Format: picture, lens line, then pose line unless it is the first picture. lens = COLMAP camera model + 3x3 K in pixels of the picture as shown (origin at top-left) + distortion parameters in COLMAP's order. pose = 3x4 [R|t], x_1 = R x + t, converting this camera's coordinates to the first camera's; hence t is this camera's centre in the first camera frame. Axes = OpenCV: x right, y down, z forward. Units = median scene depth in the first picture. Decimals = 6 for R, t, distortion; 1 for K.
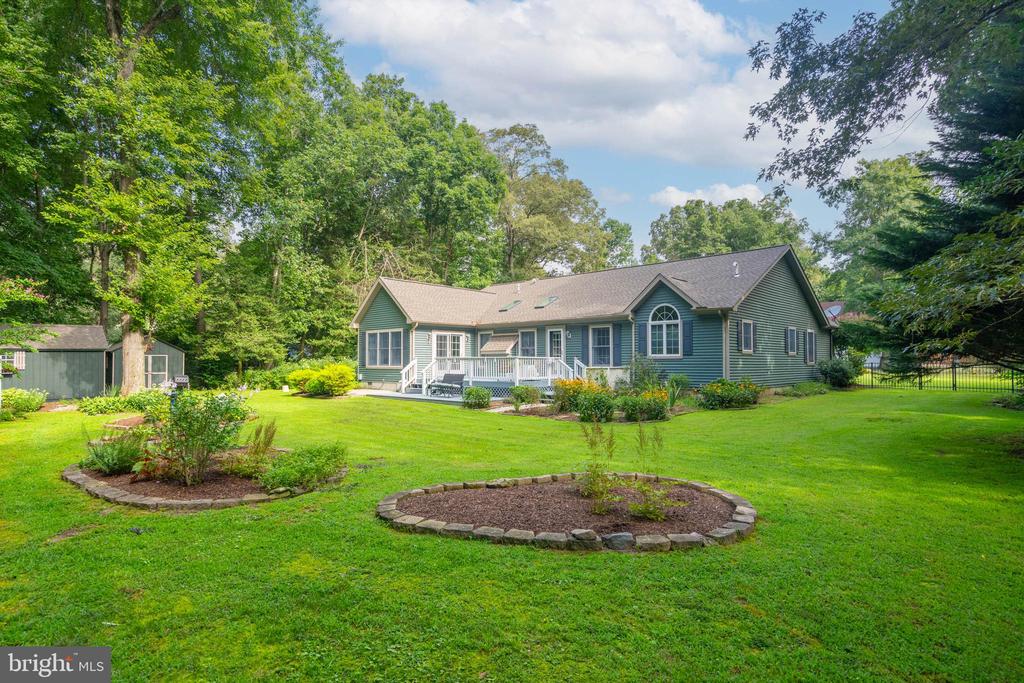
lens RADIAL K [[519.0, 0, 513.9], [0, 519.0, 342.8], [0, 0, 1]] dist [0.001250, 0.000469]
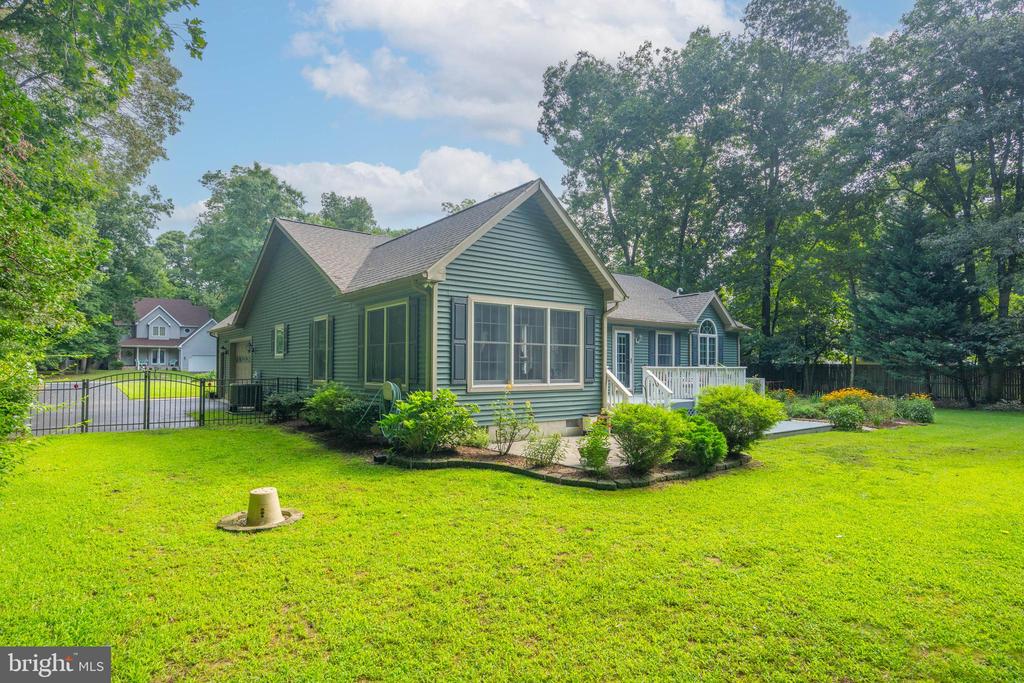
lens RADIAL K [[534.3, 0, 443.7], [0, 534.3, 344.5], [0, 0, 1]] dist [0.001656, 0.000394]
pose [[0.235485, 0.035842, 0.971217, -0.910360], [-0.048486, 0.998509, -0.025093, 0.033602], [-0.970668, -0.041182, 0.236871, 1.245059]]
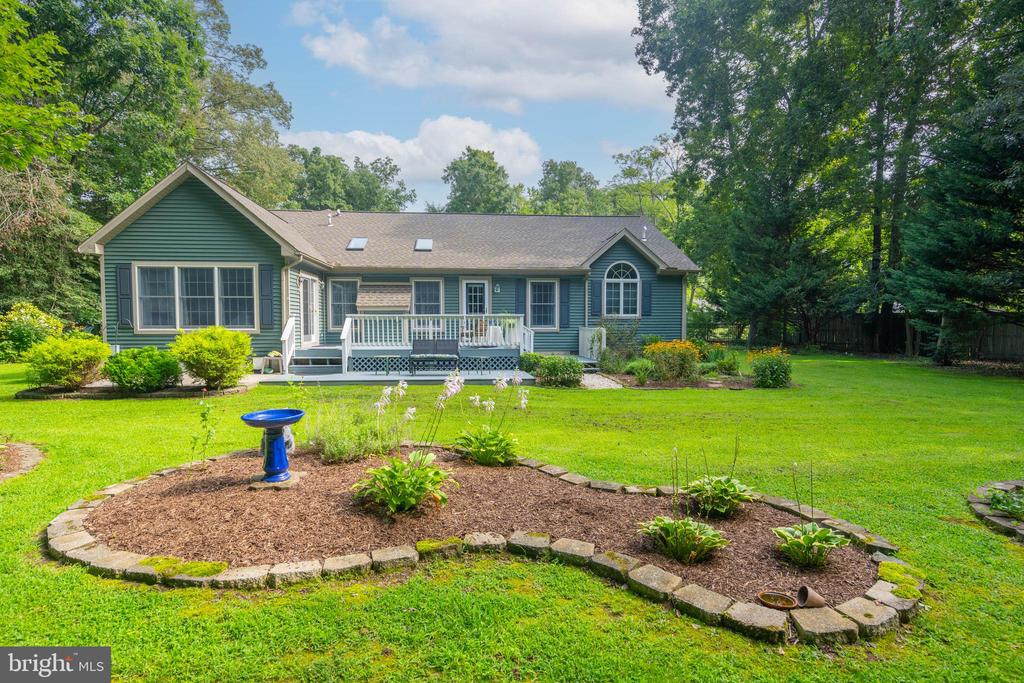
lens RADIAL K [[519.0, 0, 513.9], [0, 519.0, 342.8], [0, 0, 1]] dist [0.001250, 0.000469]
pose [[0.691254, -0.027528, 0.722088, -0.528171], [-0.028643, 0.997445, 0.065445, 0.017272], [-0.722044, -0.065921, 0.688699, 0.468626]]
